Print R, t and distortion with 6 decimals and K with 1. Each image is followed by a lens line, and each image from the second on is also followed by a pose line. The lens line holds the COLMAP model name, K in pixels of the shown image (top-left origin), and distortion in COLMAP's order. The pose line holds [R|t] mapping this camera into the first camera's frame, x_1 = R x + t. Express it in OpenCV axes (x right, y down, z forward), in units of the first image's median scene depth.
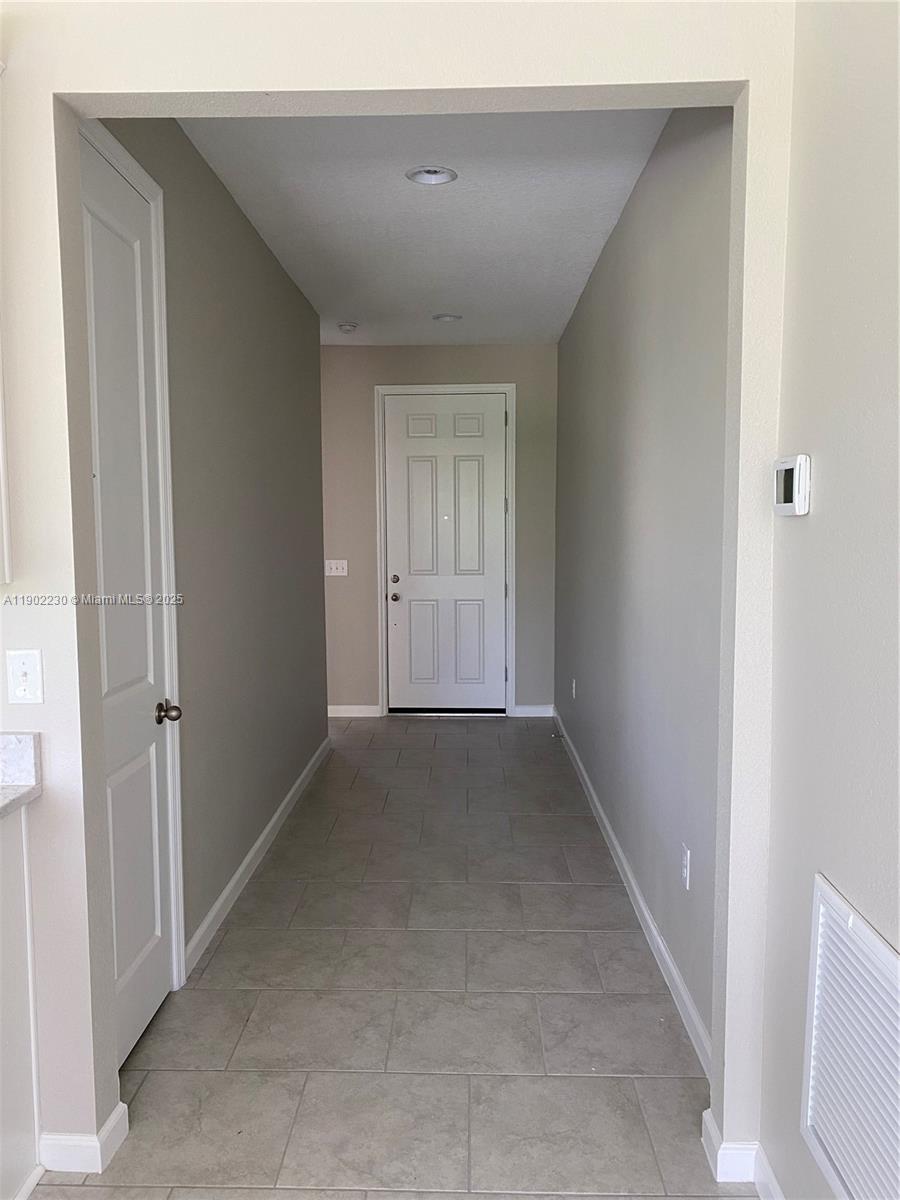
lens RADIAL K [[920.3, 0, 448.3], [0, 920.3, 606.9], [0, 0, 1]] dist [0.016986, -0.020050]
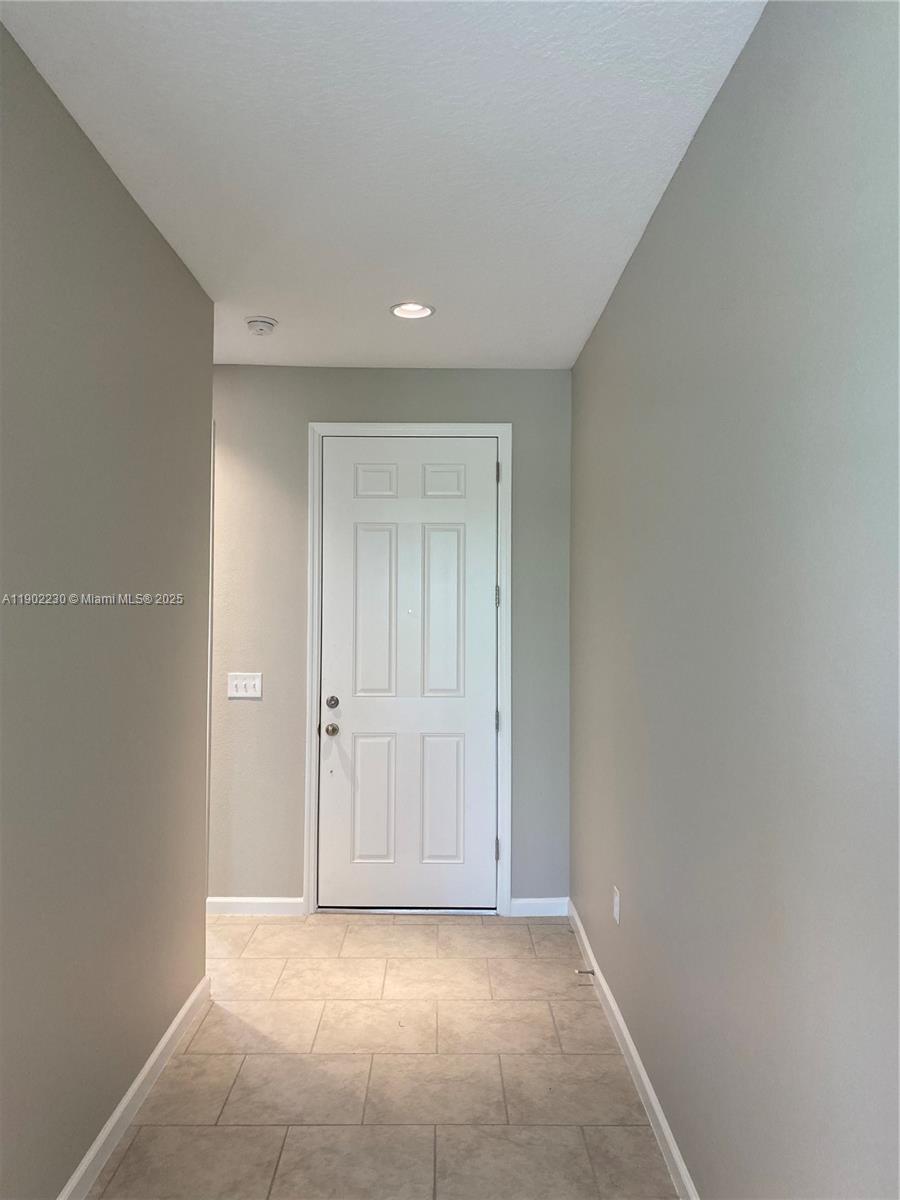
lens RADIAL K [[920.3, 0, 450.2], [0, 920.3, 599.0], [0, 0, 1]] dist [0.016986, -0.020050]
pose [[0.999538, 0.012019, 0.027907, 0.008298], [-0.009159, 0.994903, -0.100424, -0.038112], [-0.028972, 0.100122, 0.994553, 0.317646]]
